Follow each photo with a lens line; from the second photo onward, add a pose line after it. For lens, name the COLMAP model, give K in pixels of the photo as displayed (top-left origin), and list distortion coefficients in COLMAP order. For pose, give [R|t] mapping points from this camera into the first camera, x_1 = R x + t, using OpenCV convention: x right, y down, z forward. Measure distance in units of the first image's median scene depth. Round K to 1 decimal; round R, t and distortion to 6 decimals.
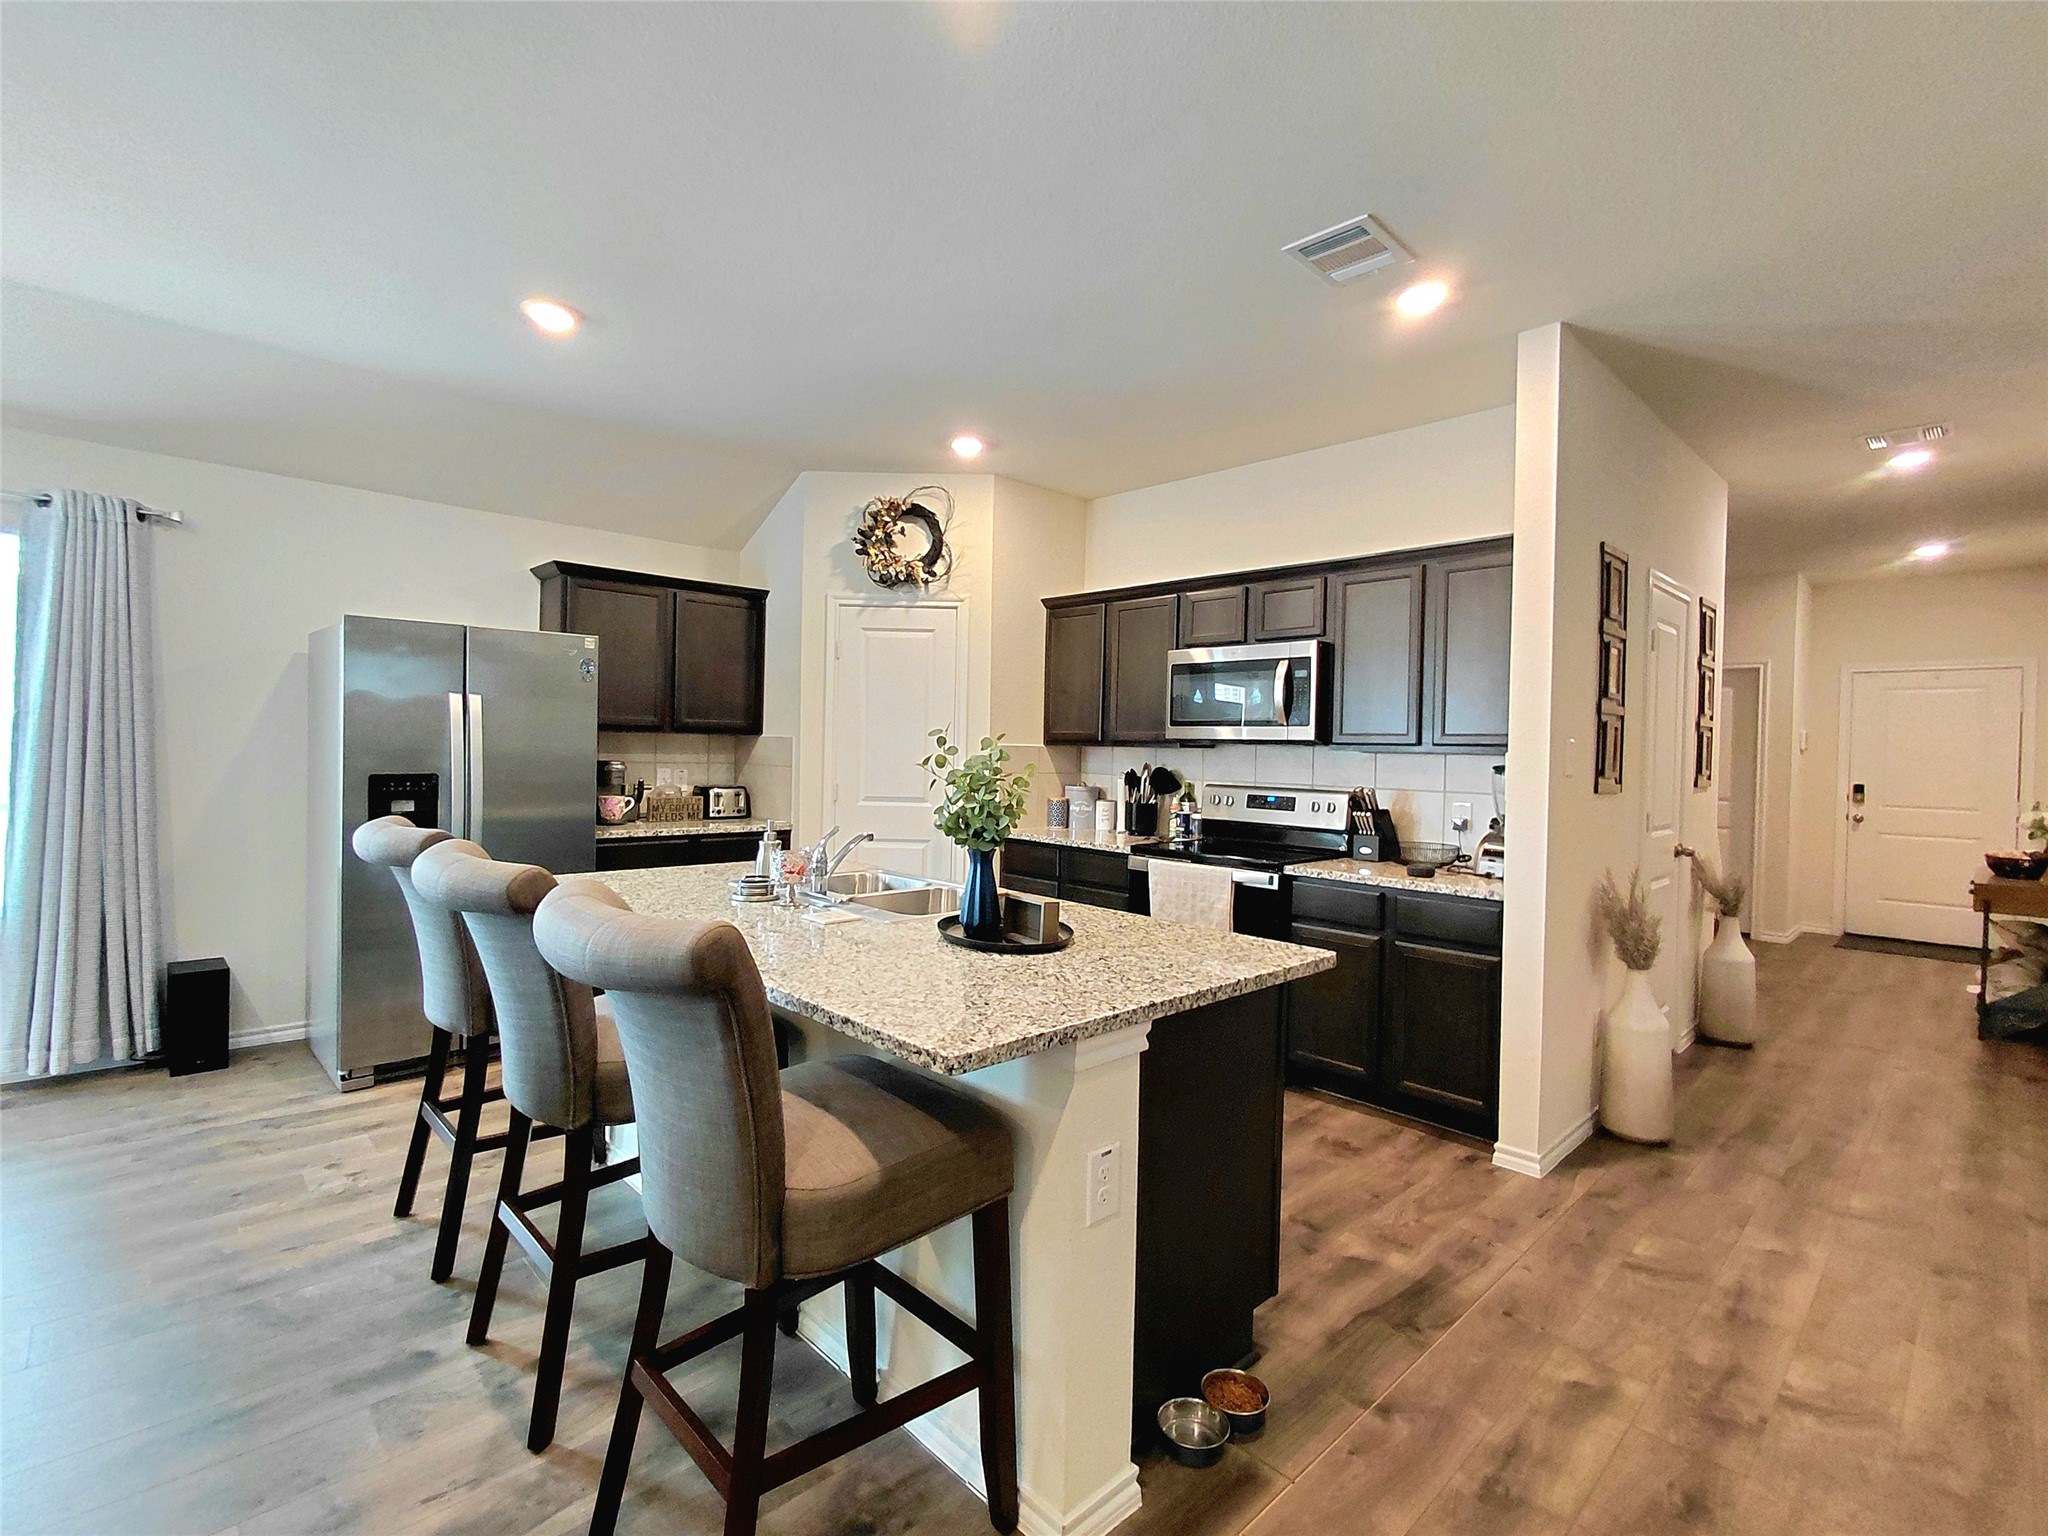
lens RADIAL K [[942.7, 0, 1016.8], [0, 942.7, 774.8], [0, 0, 1]] dist [-0.000138, 0.000474]
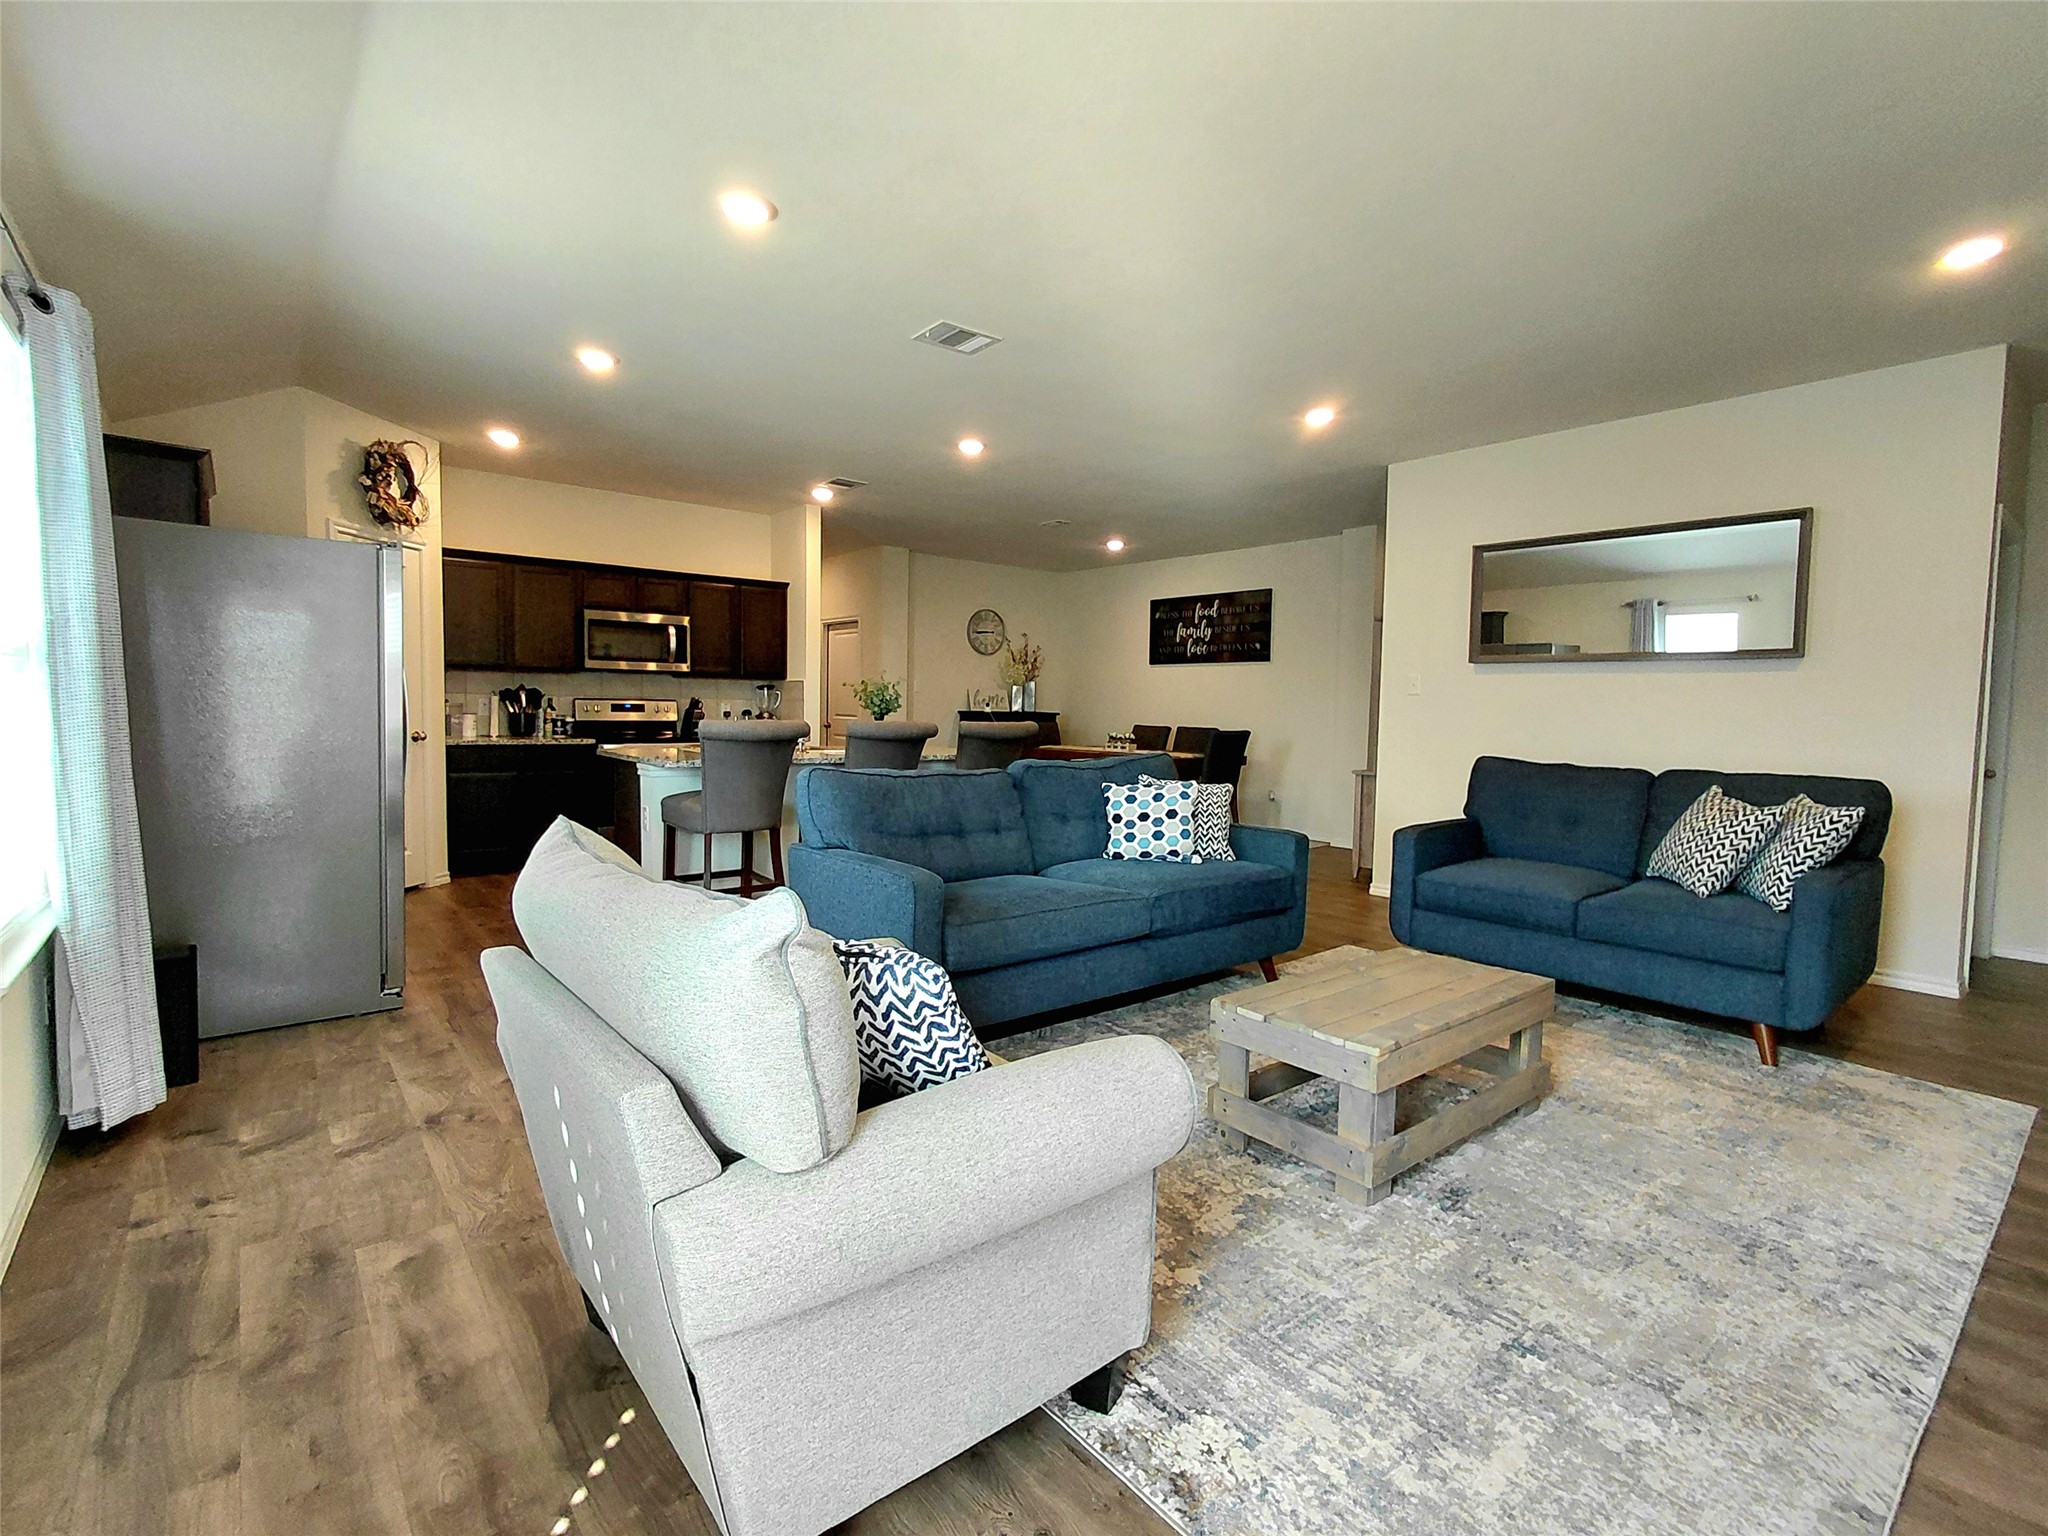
lens RADIAL K [[942.7, 0, 1022.4], [0, 942.7, 761.0], [0, 0, 1]] dist [-0.000138, 0.000474]
pose [[0.073119, -0.083653, 0.993809, -2.104298], [0.008743, 0.996492, 0.083236, -0.014583], [-0.997285, 0.002602, 0.073594, 0.311189]]
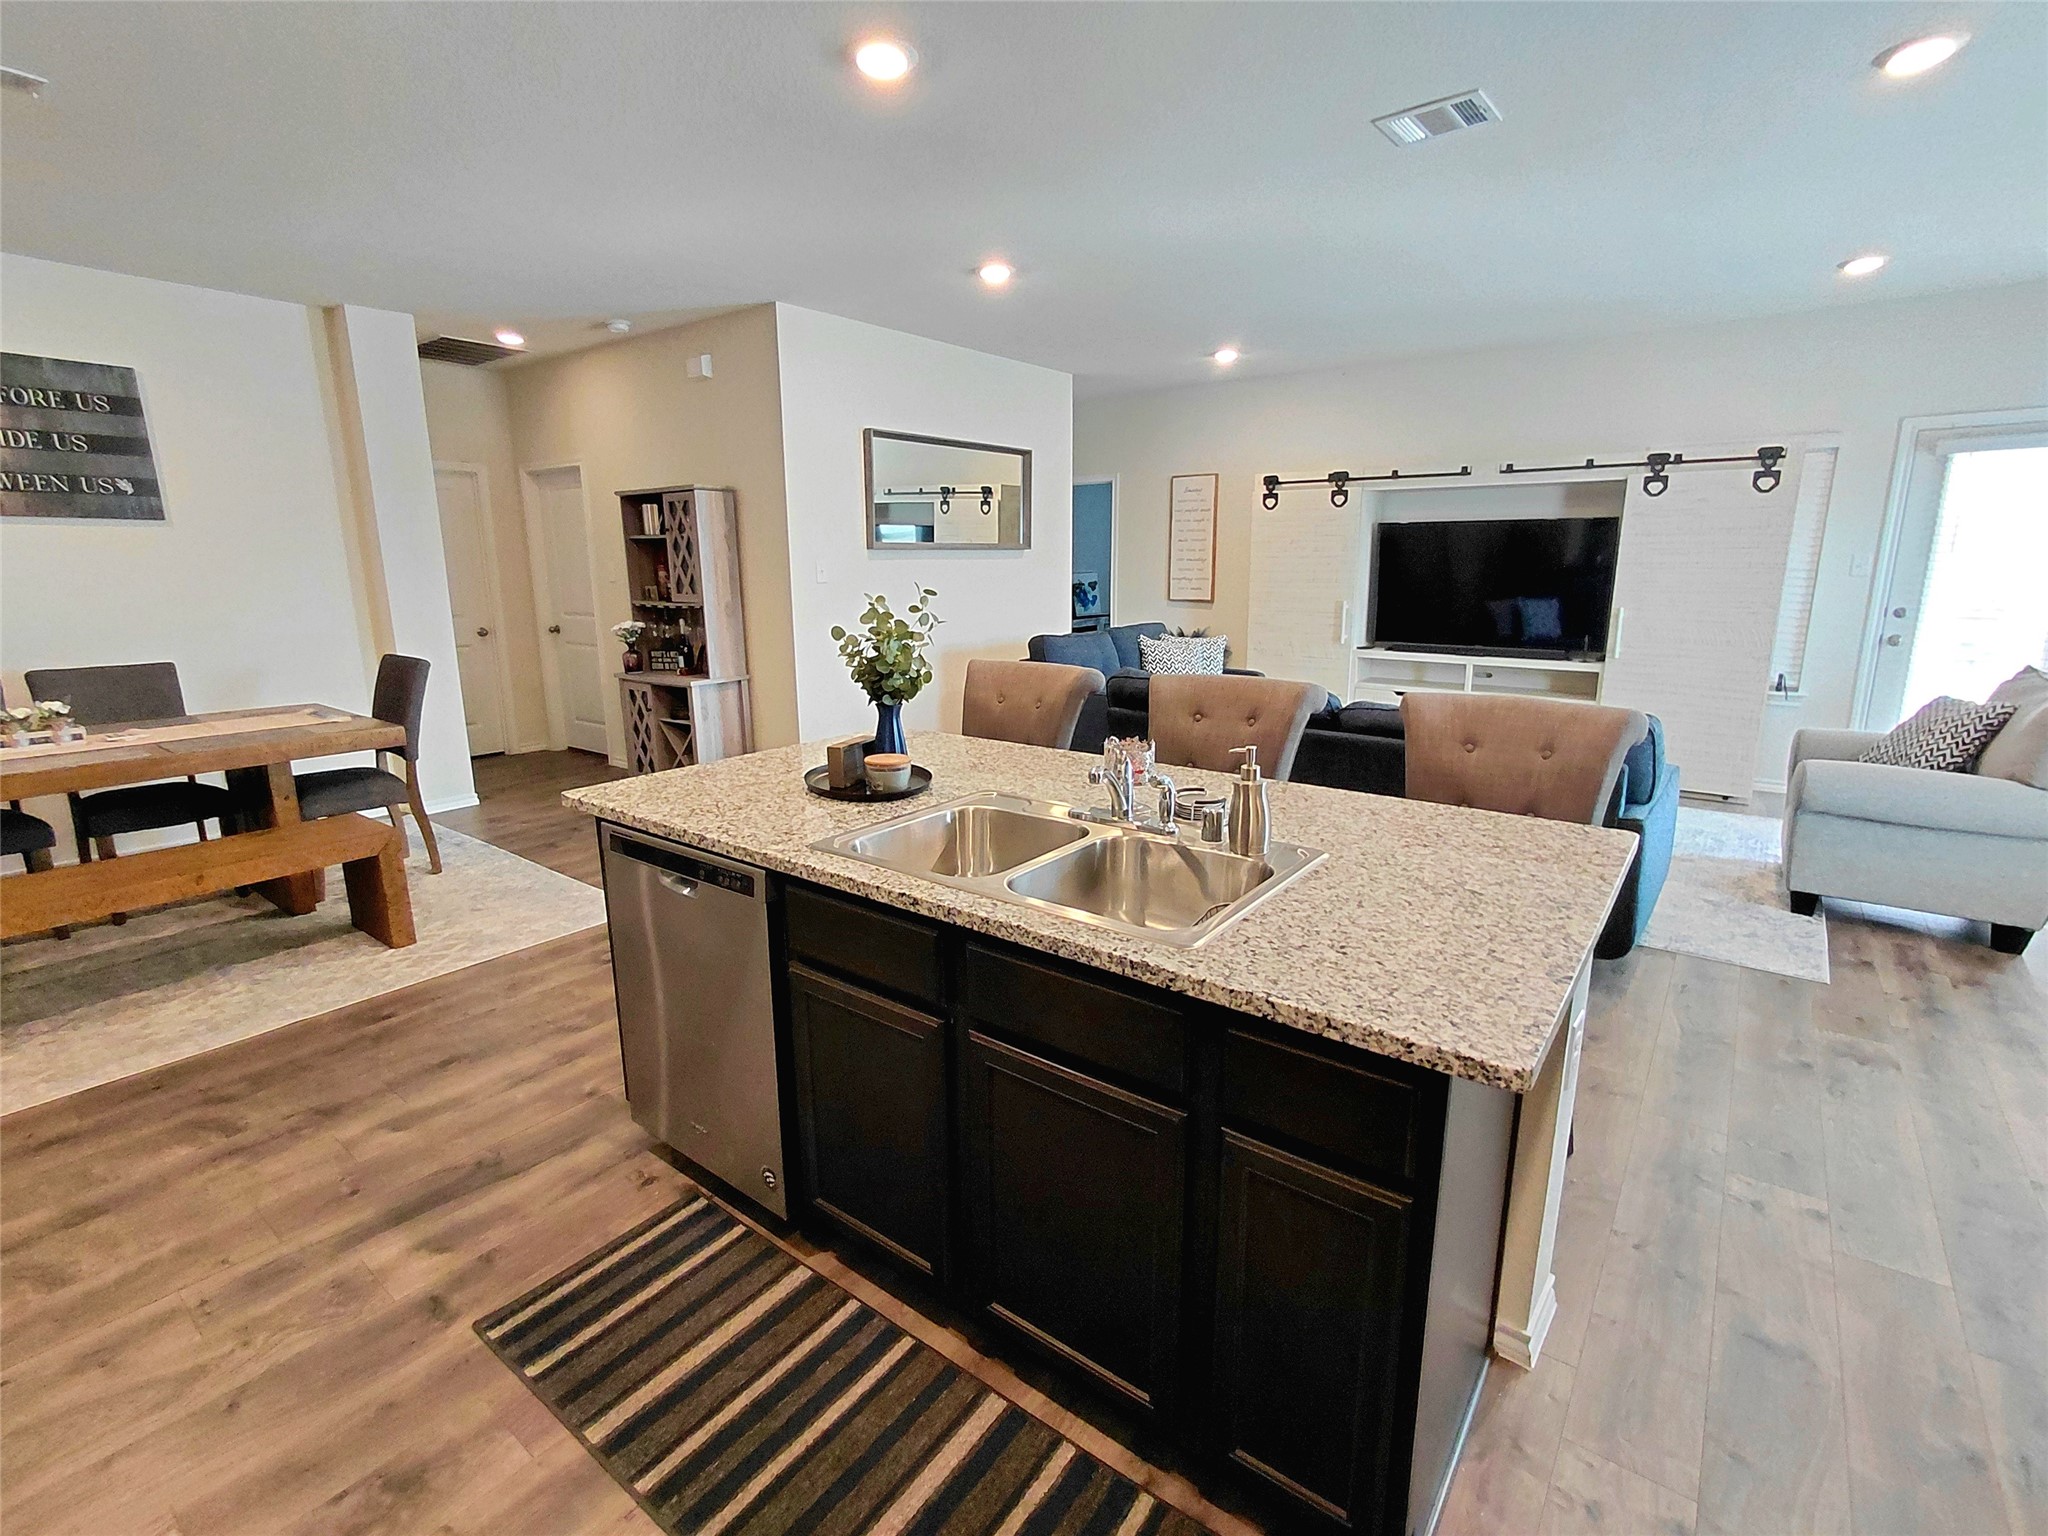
lens RADIAL K [[942.7, 0, 1024.9], [0, 942.7, 765.8], [0, 0, 1]] dist [-0.000138, 0.000474]
pose [[-0.987220, 0.018283, -0.158310, -0.015986], [-0.020470, 0.970619, 0.239748, -0.087130], [0.158042, 0.239924, -0.957841, 1.604192]]
